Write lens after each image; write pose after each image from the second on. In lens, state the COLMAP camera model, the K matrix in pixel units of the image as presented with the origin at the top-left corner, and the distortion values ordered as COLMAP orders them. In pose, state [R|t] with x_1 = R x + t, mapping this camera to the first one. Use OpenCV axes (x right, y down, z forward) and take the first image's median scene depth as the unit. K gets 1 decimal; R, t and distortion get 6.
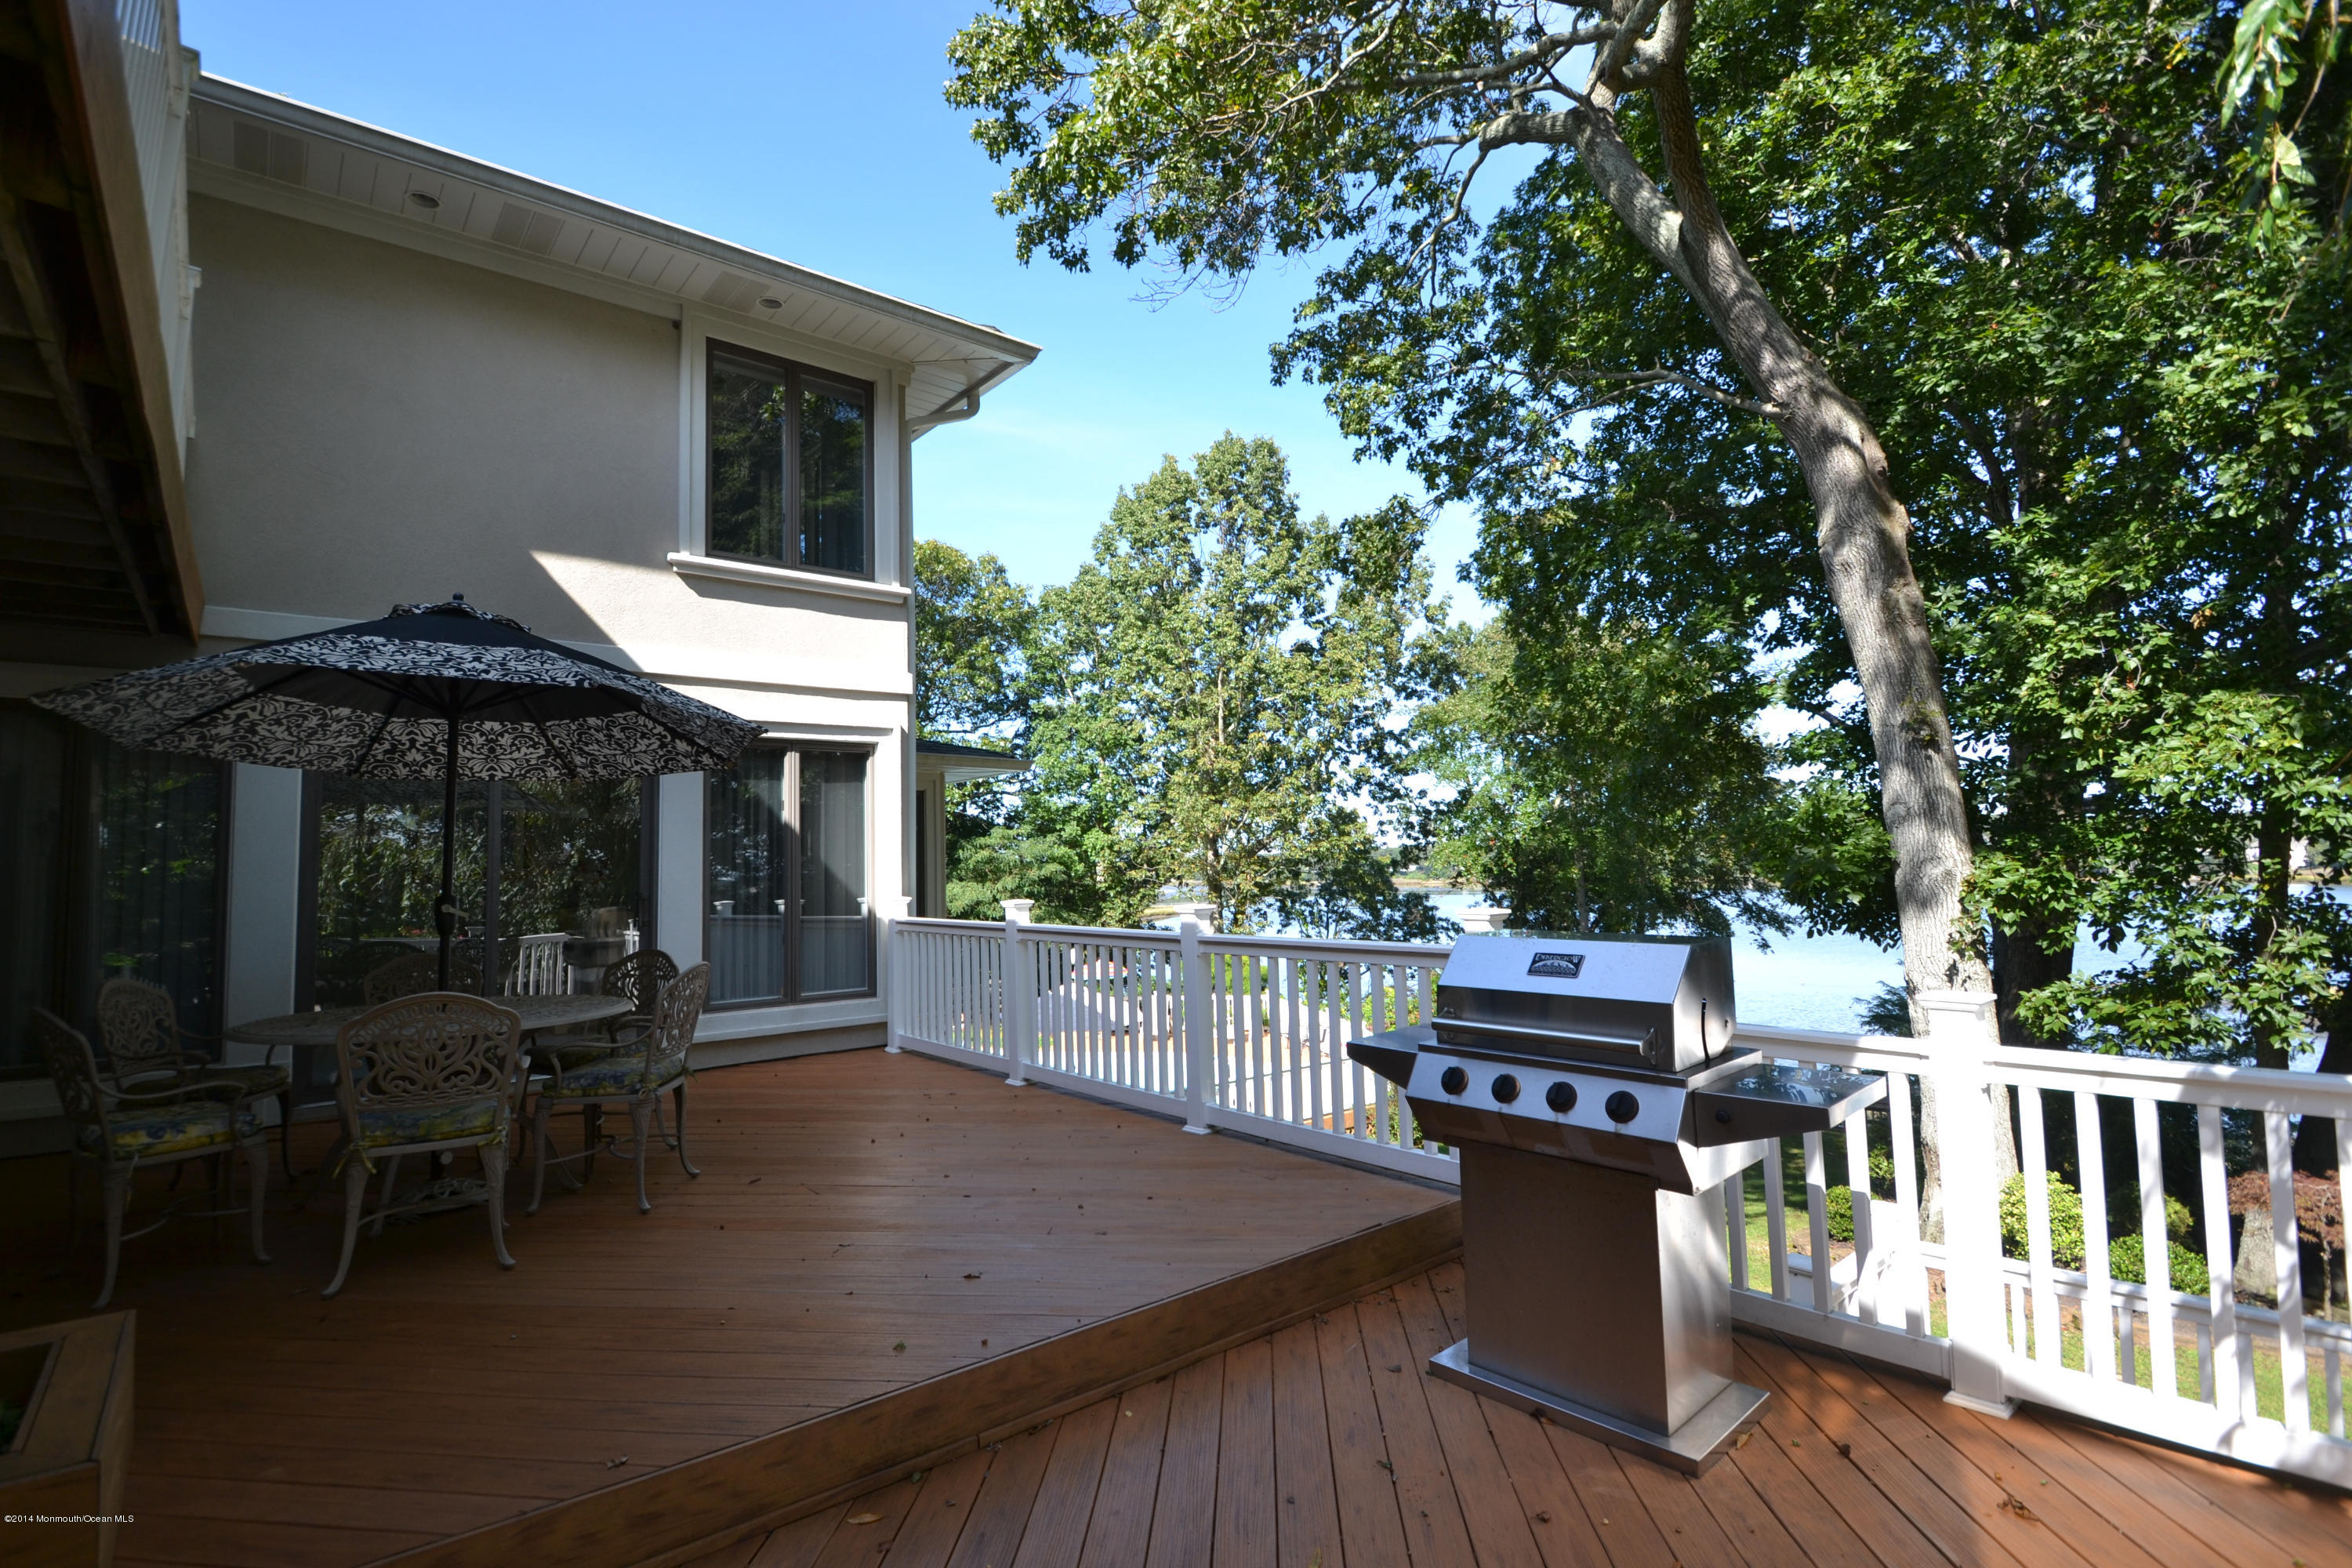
lens RADIAL K [[1060.3, 0, 1143.5], [0, 1060.3, 785.1], [0, 0, 1]] dist [0.019286, -0.022030]
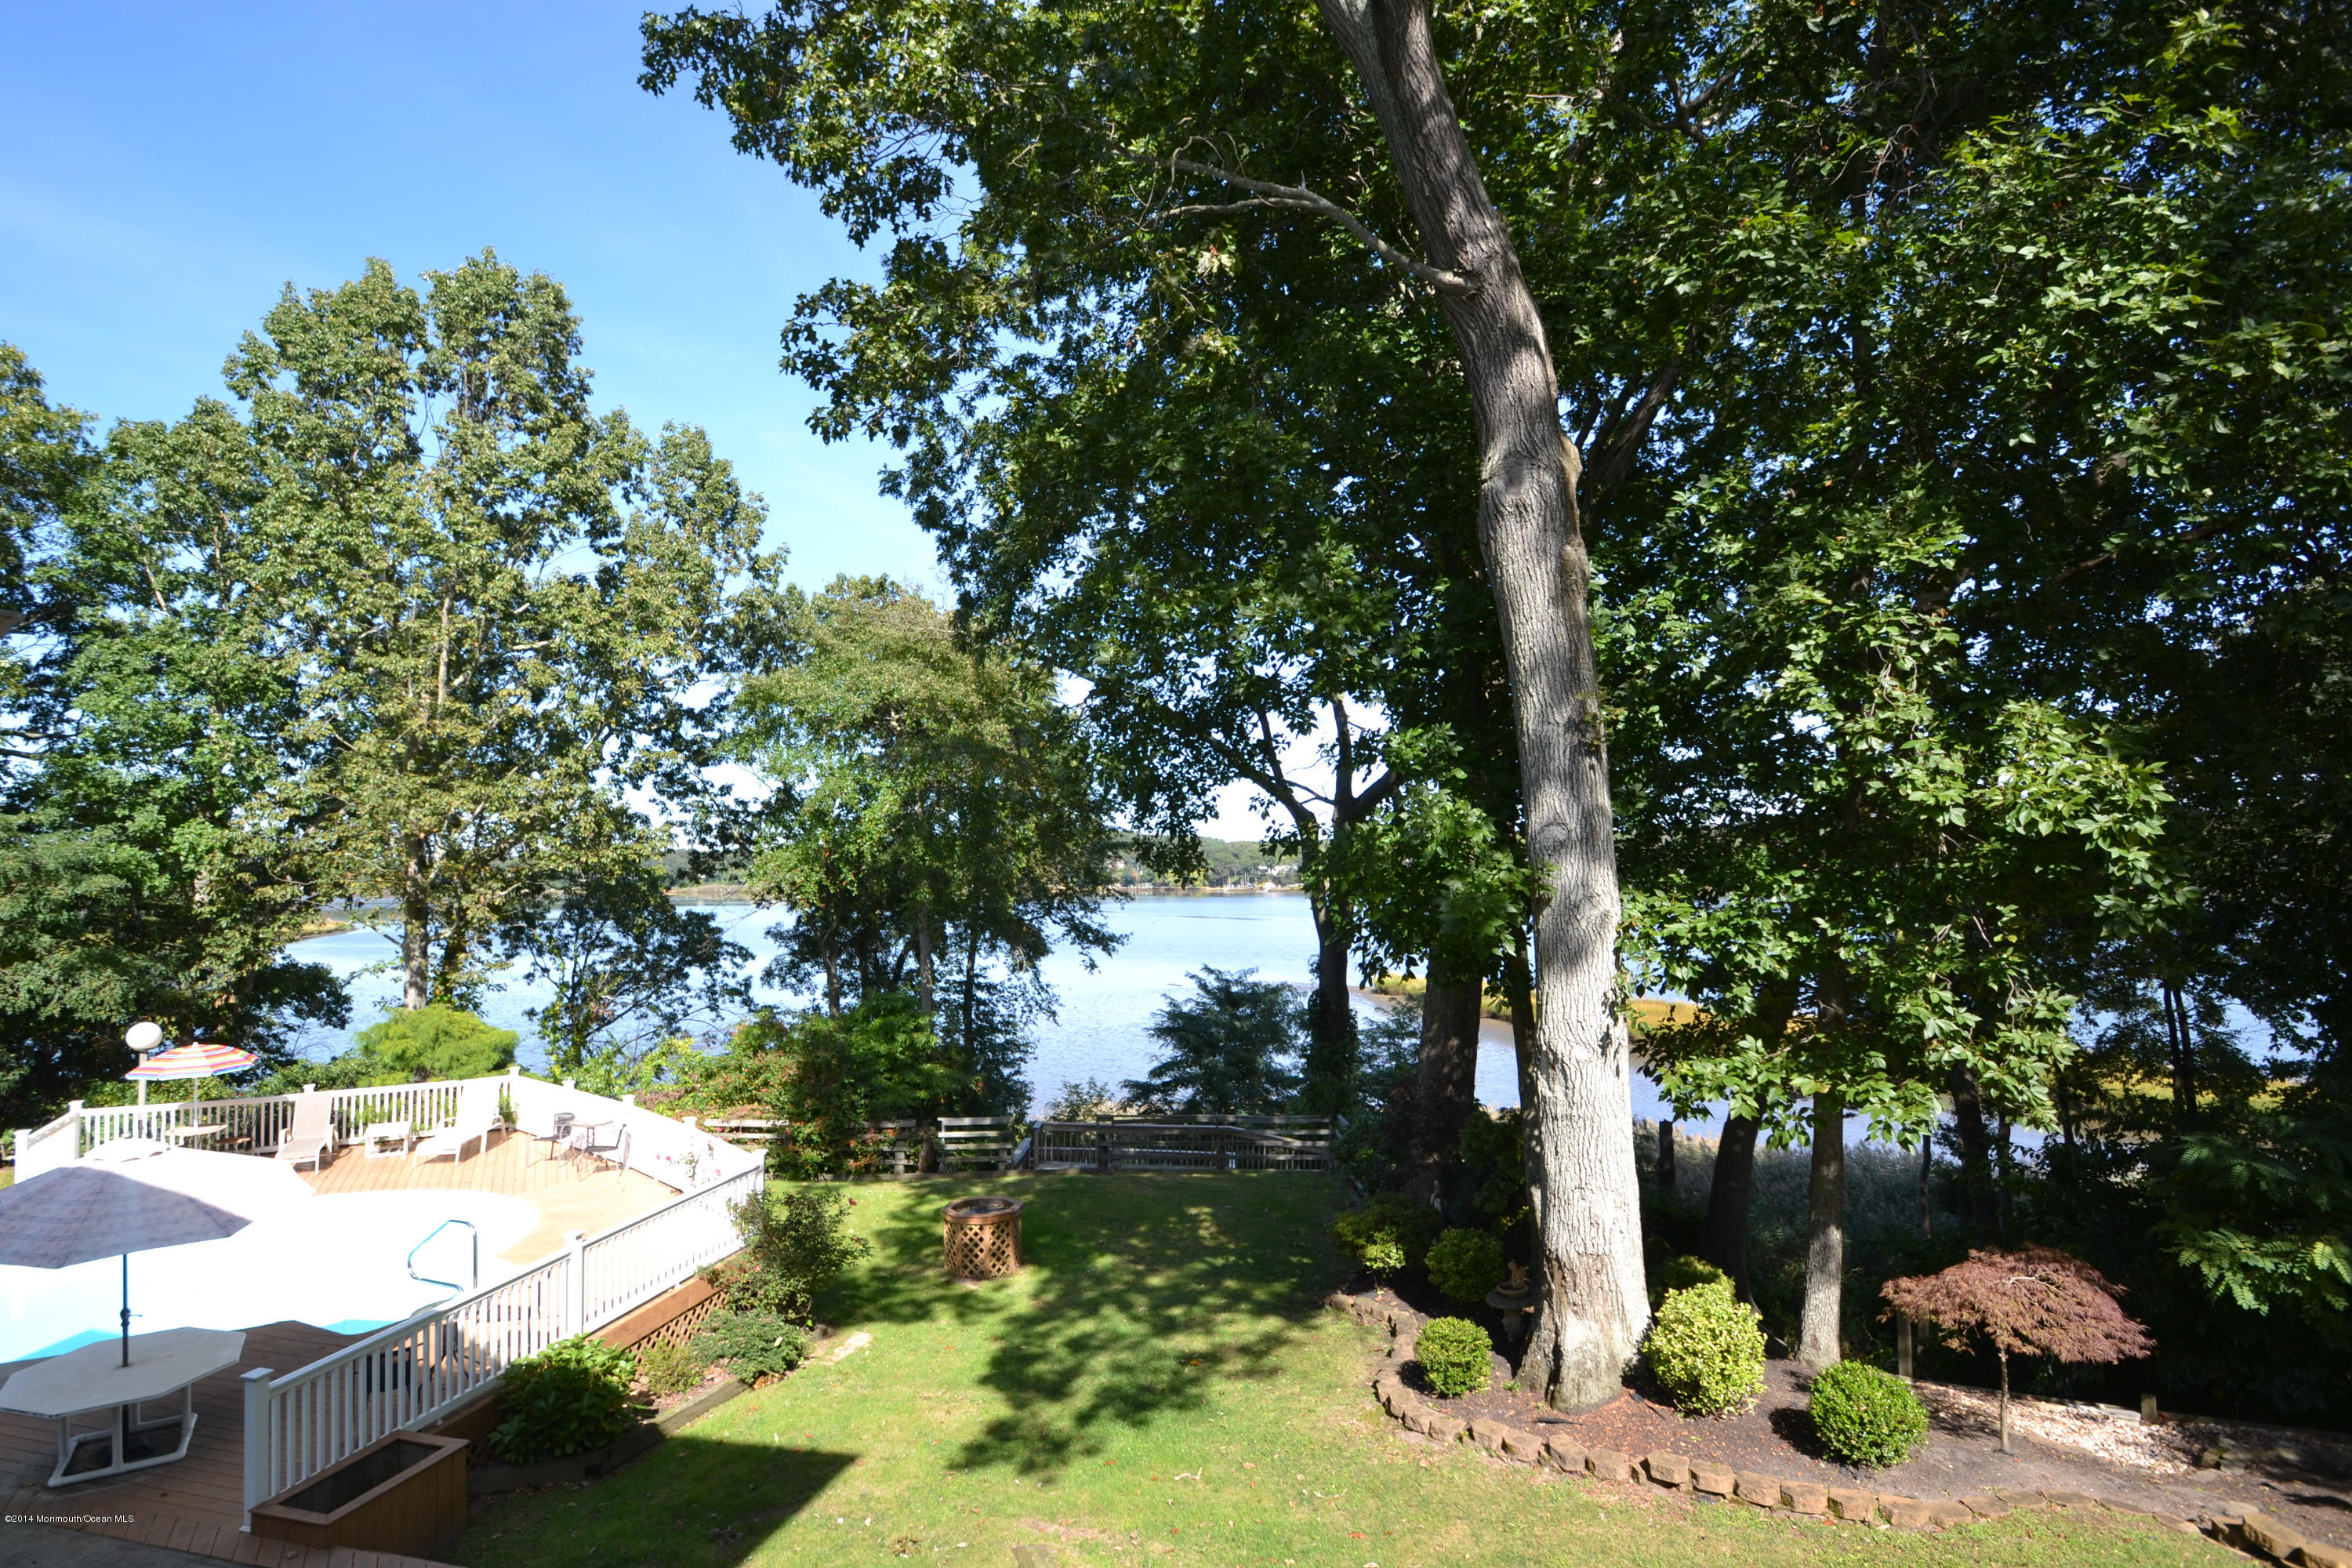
lens RADIAL K [[1166.7, 0, 1163.8], [0, 1166.7, 783.7], [0, 0, 1]] dist [0.021425, -0.025920]
pose [[0.797114, 0.054985, 0.601320, -0.006456], [-0.053438, 0.998362, -0.020452, 0.004020], [-0.601459, -0.015831, 0.798746, 0.101396]]
